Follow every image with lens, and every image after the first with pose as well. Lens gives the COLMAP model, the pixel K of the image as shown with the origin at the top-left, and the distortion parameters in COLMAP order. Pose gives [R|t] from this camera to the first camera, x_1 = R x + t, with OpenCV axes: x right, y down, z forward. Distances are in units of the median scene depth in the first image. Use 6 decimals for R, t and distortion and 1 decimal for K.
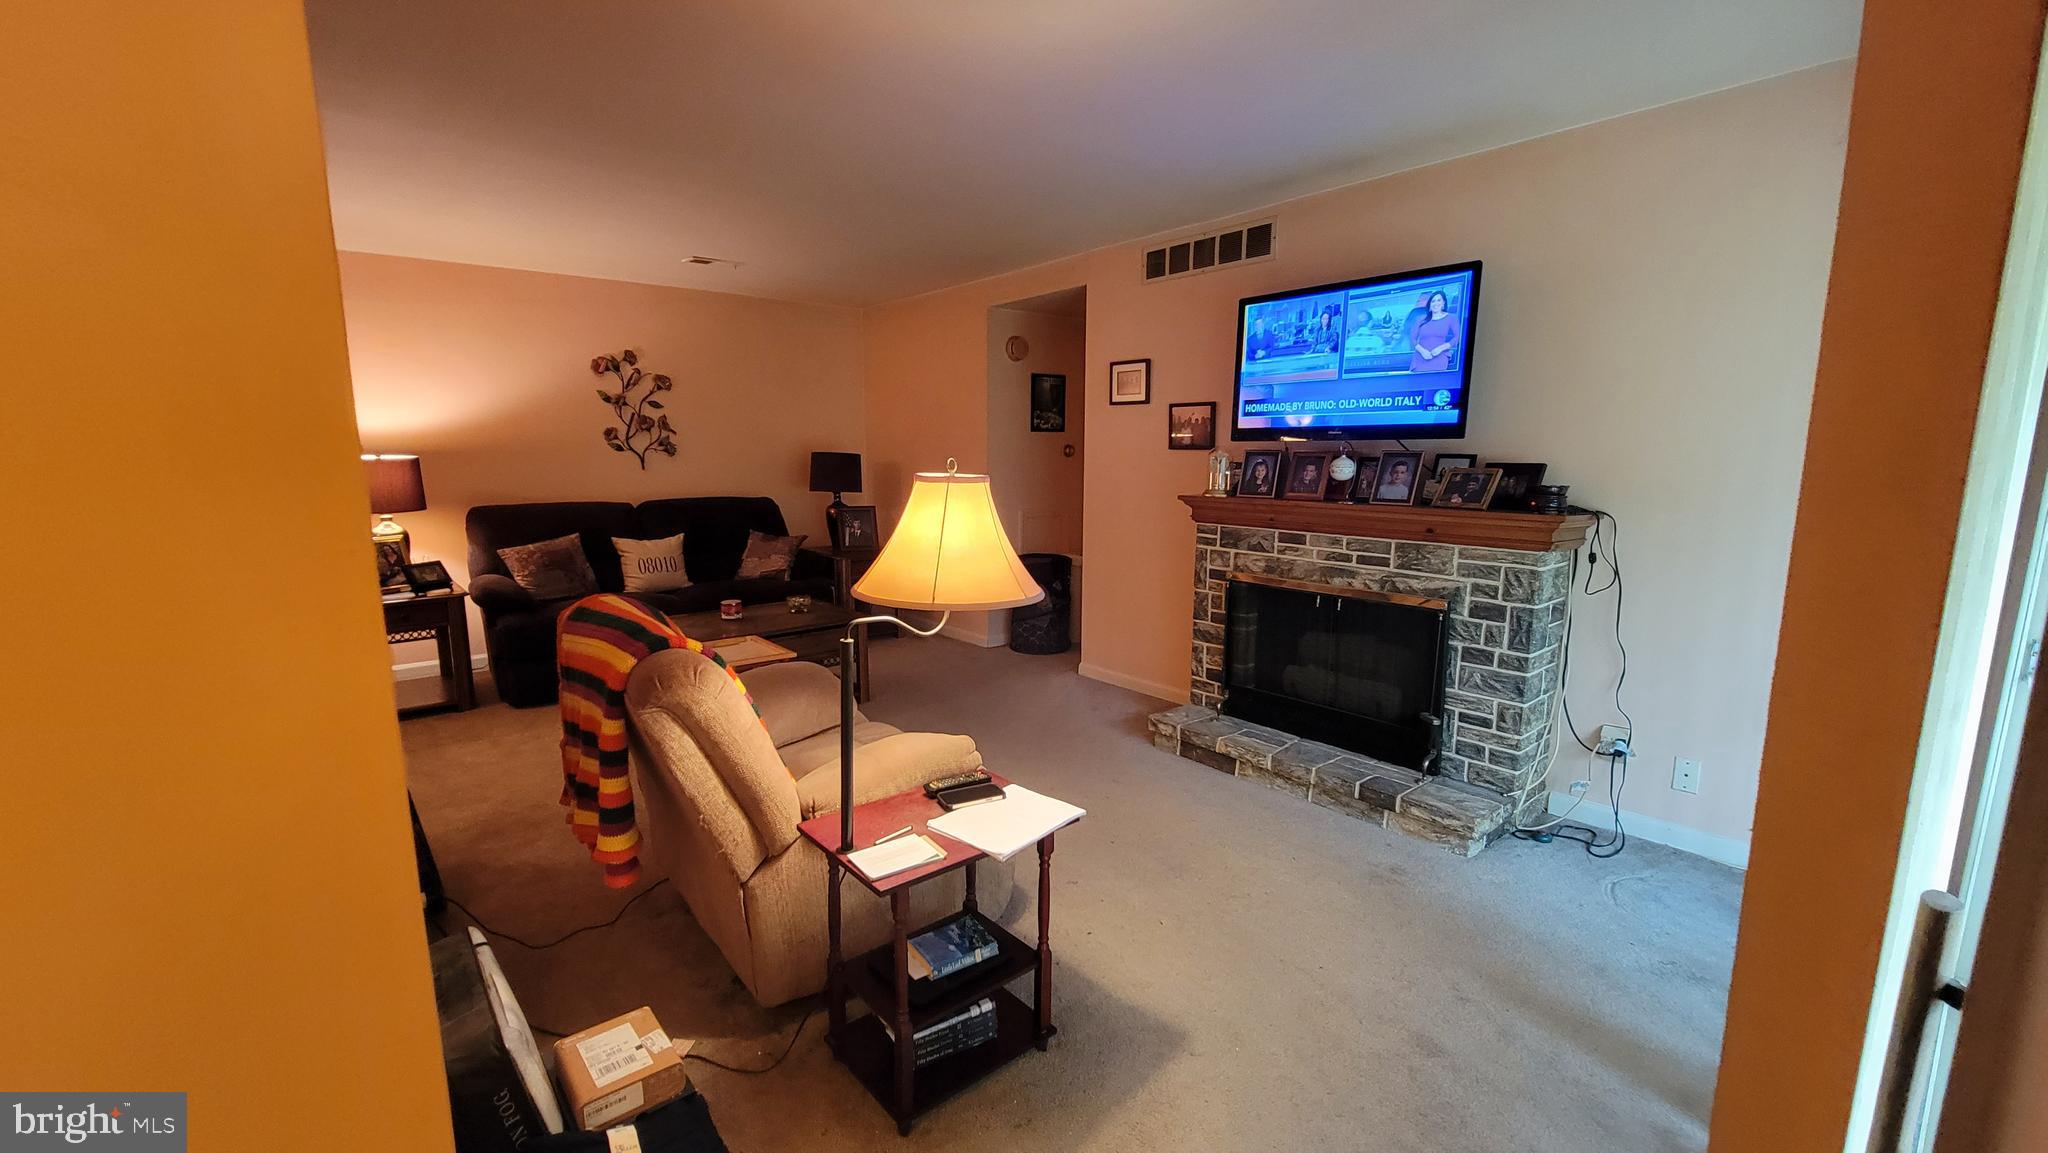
lens RADIAL K [[839.7, 0, 1016.6], [0, 839.7, 584.7], [0, 0, 1]] dist [0.000418, -0.001188]
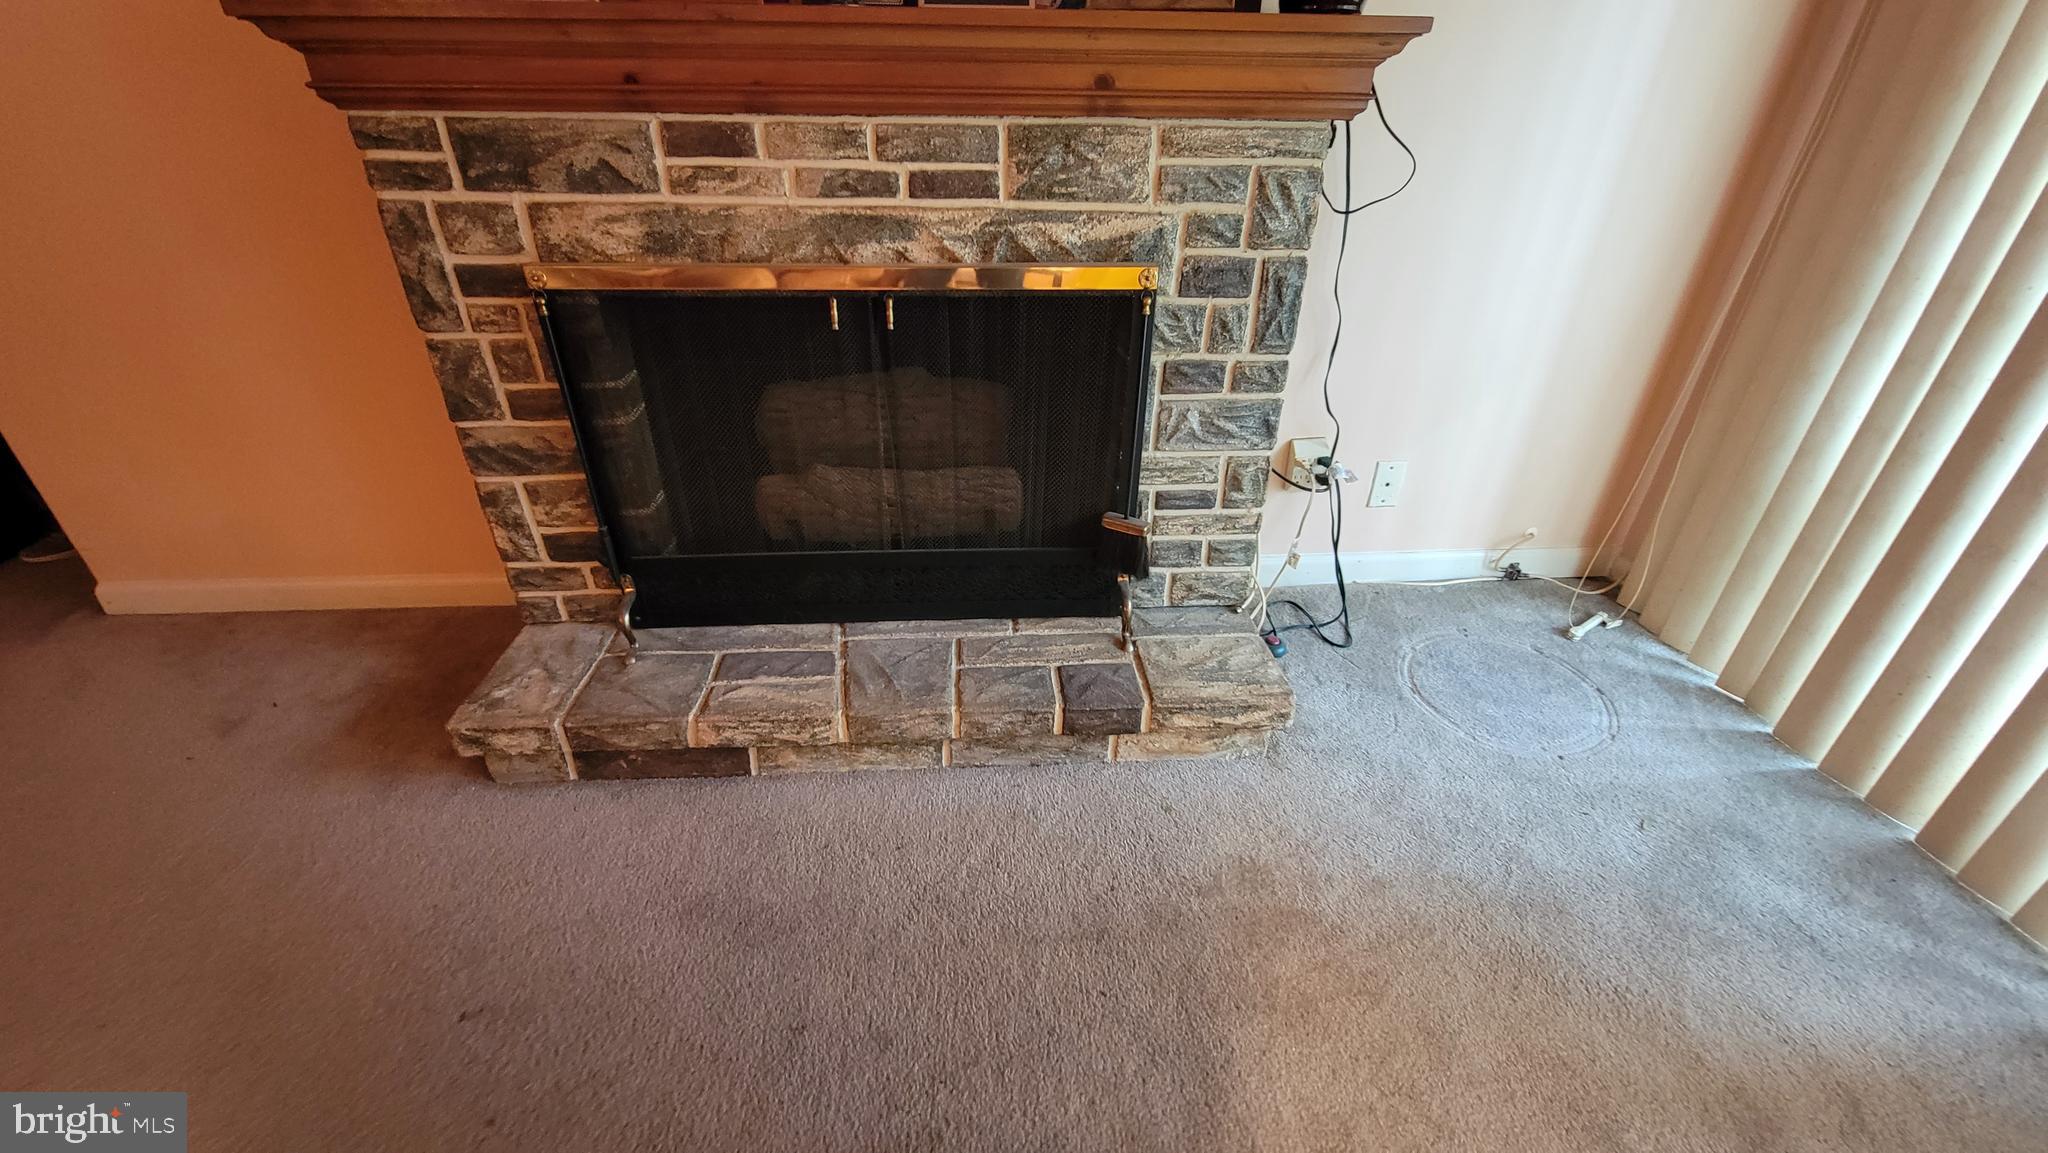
lens RADIAL K [[839.7, 0, 1019.8], [0, 839.7, 589.5], [0, 0, 1]] dist [0.000418, -0.001188]
pose [[0.589993, -0.412540, 0.694060, 0.086630], [0.119492, 0.894762, 0.430259, -0.022877], [-0.798518, -0.170915, 0.577198, 0.678111]]
